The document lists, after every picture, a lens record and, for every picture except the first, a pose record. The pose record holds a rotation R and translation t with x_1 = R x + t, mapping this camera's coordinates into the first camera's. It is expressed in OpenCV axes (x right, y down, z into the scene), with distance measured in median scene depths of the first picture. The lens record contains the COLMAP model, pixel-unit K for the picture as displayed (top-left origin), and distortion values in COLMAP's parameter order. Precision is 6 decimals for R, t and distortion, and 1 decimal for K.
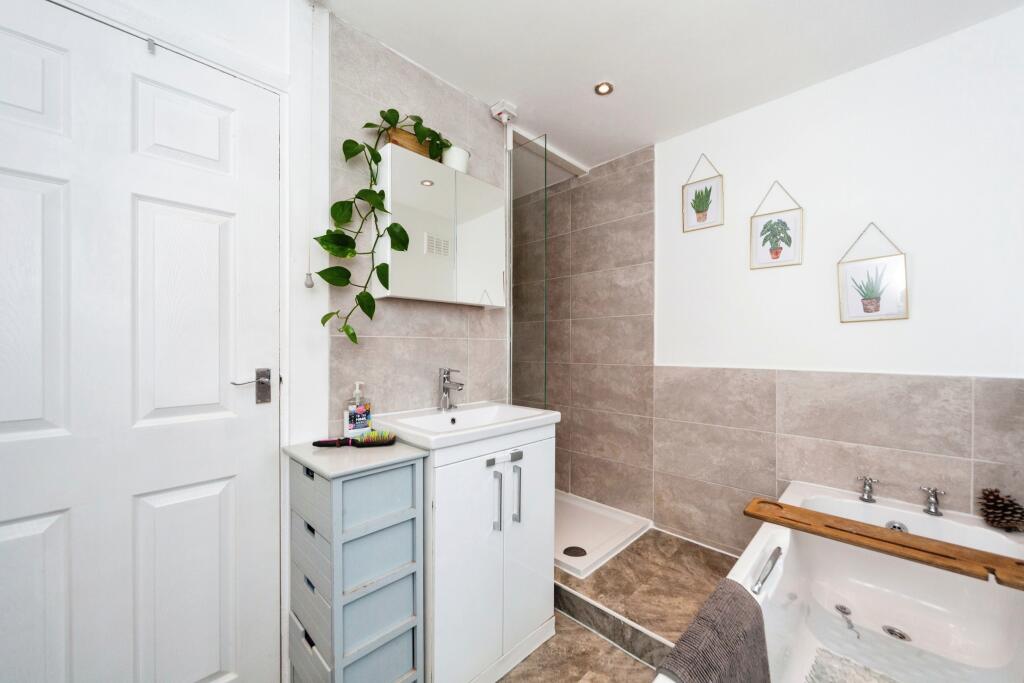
lens RADIAL K [[378.5, 0, 513.7], [0, 378.5, 343.7], [0, 0, 1]] dist [0.000329, -0.000049]
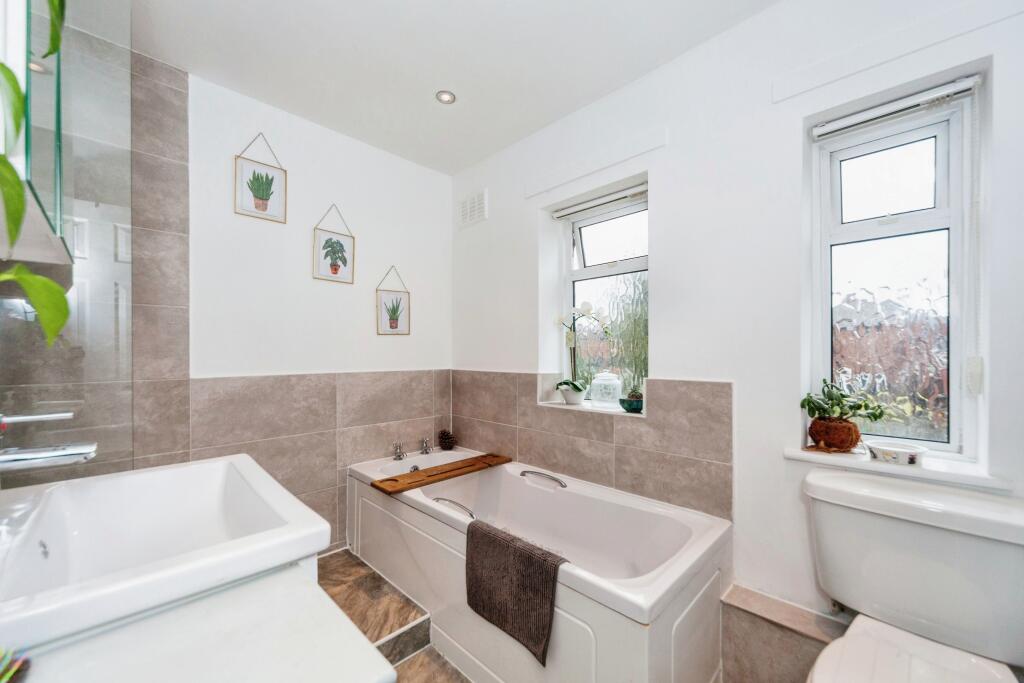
lens RADIAL K [[398.1, 0, 513.5], [0, 398.1, 351.3], [0, 0, 1]] dist [-0.000795, -0.000033]
pose [[0.002192, 0.002516, 0.999994, -0.474366], [-0.009884, 0.999948, -0.002494, 0.001607], [-0.999949, -0.009878, 0.002217, 0.458511]]
